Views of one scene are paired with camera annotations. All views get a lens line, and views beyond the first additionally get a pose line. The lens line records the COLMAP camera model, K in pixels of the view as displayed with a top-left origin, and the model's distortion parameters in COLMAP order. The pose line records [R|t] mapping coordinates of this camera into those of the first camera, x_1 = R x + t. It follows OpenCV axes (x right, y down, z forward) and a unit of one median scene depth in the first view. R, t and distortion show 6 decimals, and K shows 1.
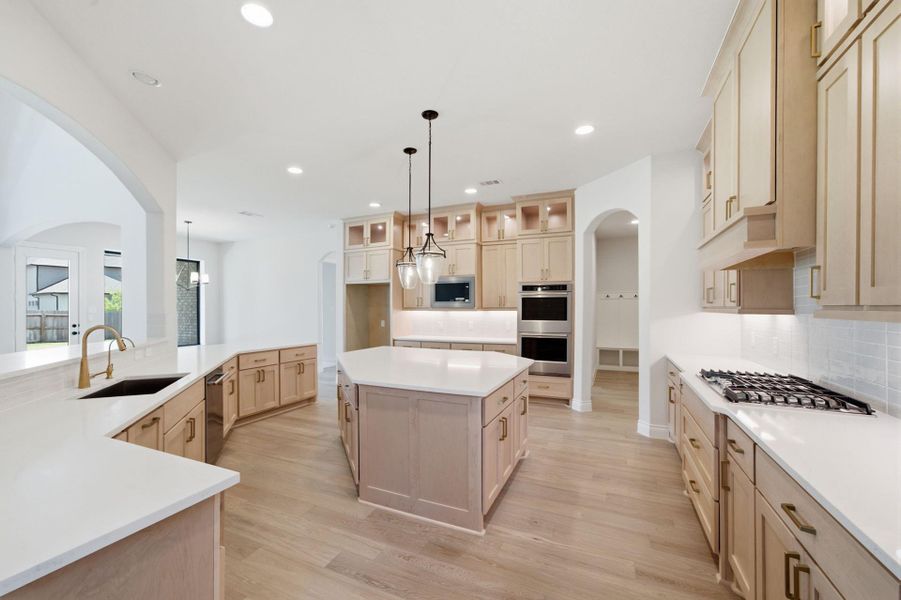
lens RADIAL K [[355.5, 0, 449.0], [0, 355.5, 309.5], [0, 0, 1]] dist [0.001623, 0.000260]
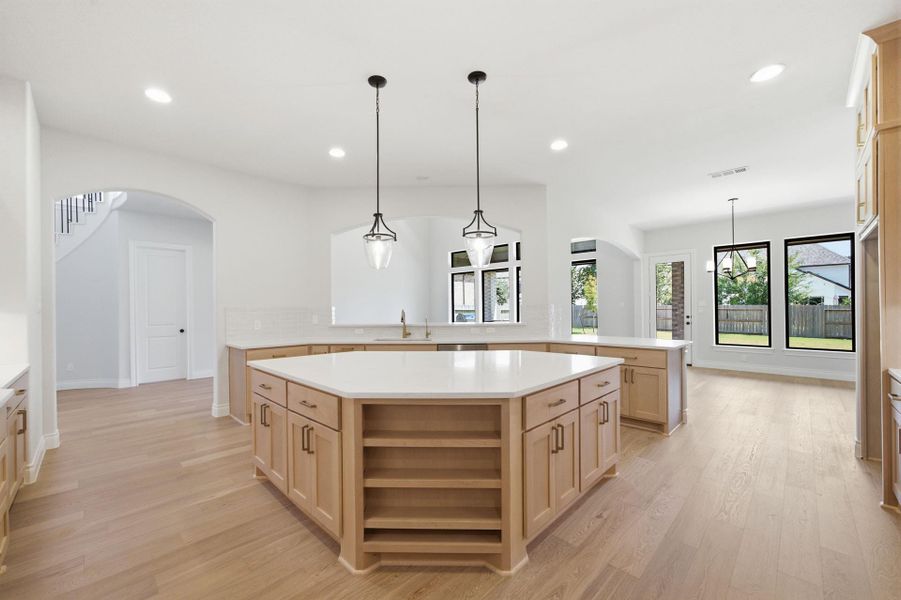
lens RADIAL K [[355.5, 0, 449.0], [0, 355.5, 309.5], [0, 0, 1]] dist [0.001623, 0.000260]
pose [[-0.348211, 0.003479, -0.937410, 0.520782], [0.004107, 0.999989, 0.002185, 0.022269], [0.937407, -0.003089, -0.348221, 1.050628]]
